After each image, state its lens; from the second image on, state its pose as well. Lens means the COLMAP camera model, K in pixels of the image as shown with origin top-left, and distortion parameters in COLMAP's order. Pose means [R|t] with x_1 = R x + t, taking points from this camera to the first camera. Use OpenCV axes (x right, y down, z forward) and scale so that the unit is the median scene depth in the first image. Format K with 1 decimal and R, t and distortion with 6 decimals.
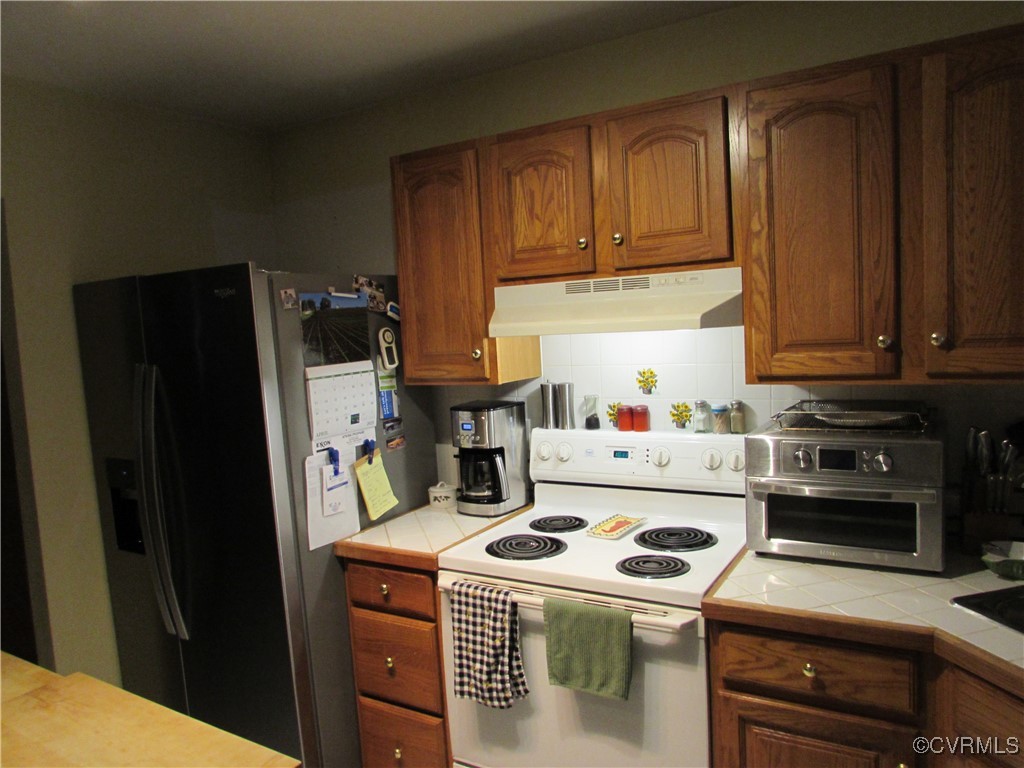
lens RADIAL K [[726.0, 0, 512.0], [0, 726.0, 384.0], [0, 0, 1]] dist [-0.032705, 0.003497]
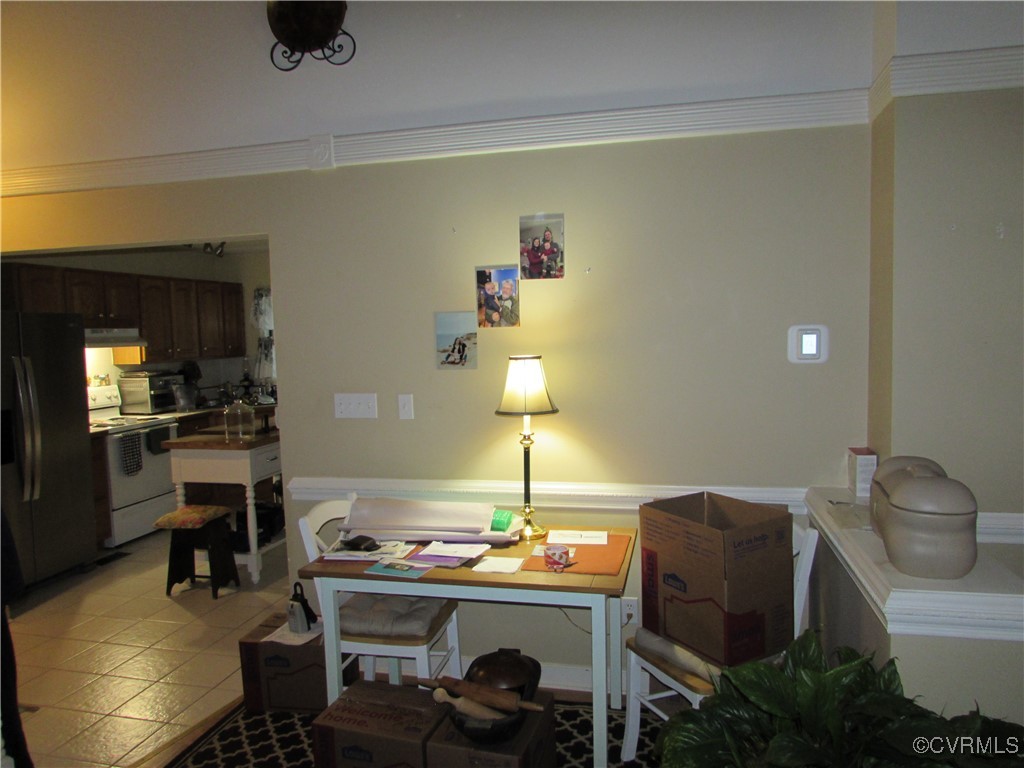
lens RADIAL K [[726.0, 0, 512.0], [0, 726.0, 384.0], [0, 0, 1]] dist [-0.032705, 0.003497]
pose [[-0.309097, -0.006356, 0.951009, -2.904755], [0.122264, 0.991414, 0.046364, 0.126881], [-0.943139, 0.130605, -0.305666, 0.373382]]
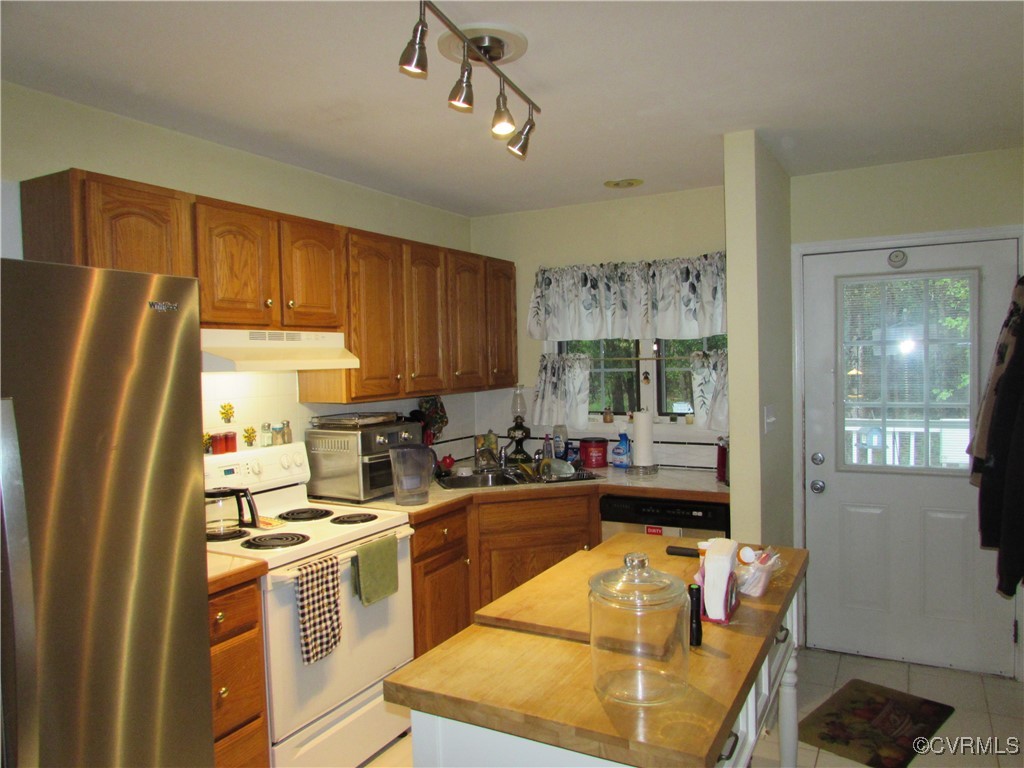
lens RADIAL K [[726.0, 0, 512.0], [0, 726.0, 384.0], [0, 0, 1]] dist [-0.032705, 0.003497]
pose [[-0.043608, 0.020890, 0.998830, -1.200857], [0.107620, 0.994062, -0.016092, 0.021691], [-0.993235, 0.106792, -0.045597, 0.611154]]
